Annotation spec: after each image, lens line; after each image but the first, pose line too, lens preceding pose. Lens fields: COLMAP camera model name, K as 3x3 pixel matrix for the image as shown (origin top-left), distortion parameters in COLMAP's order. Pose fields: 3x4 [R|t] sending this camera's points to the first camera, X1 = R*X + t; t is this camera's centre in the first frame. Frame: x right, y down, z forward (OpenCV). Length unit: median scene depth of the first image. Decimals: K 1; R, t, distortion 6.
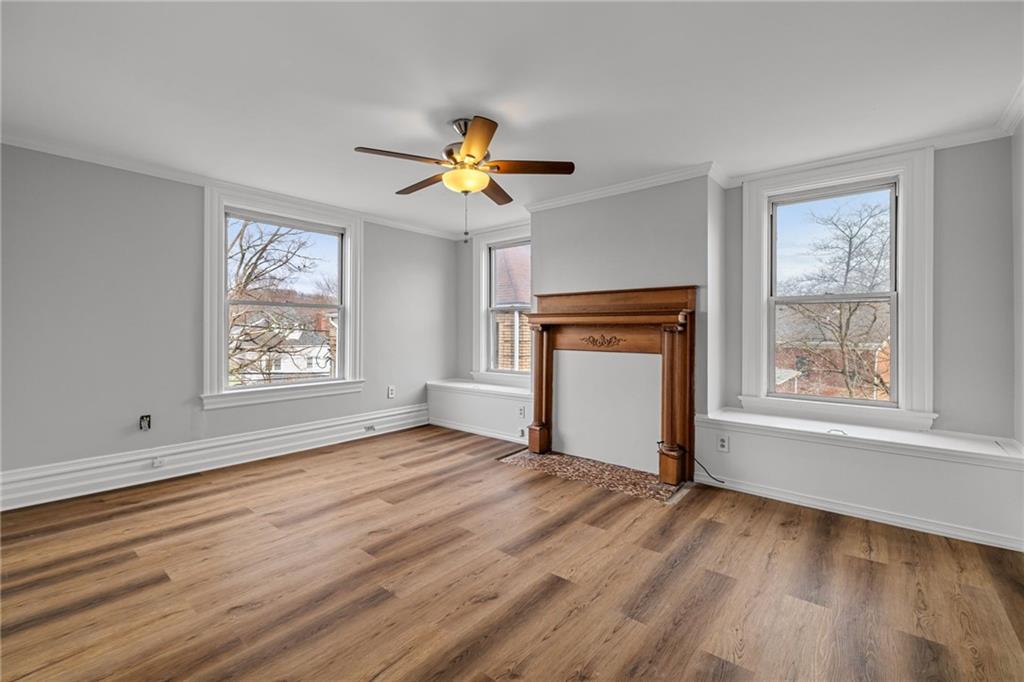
lens RADIAL K [[430.9, 0, 505.6], [0, 430.9, 341.1], [0, 0, 1]] dist [0.000670, 0.000126]
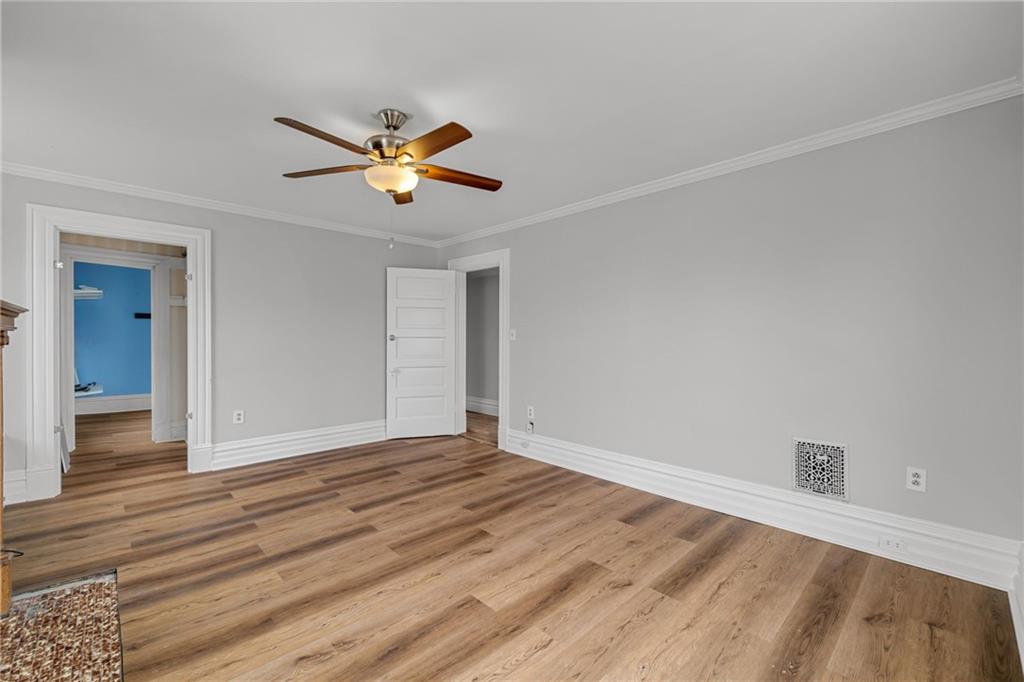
lens RADIAL K [[430.9, 0, 505.6], [0, 430.9, 341.1], [0, 0, 1]] dist [0.000670, 0.000126]
pose [[-0.992596, -0.006626, 0.121279, -0.463227], [-0.002912, 0.999522, 0.030770, -0.061264], [-0.121425, 0.030189, -0.992141, 1.948700]]
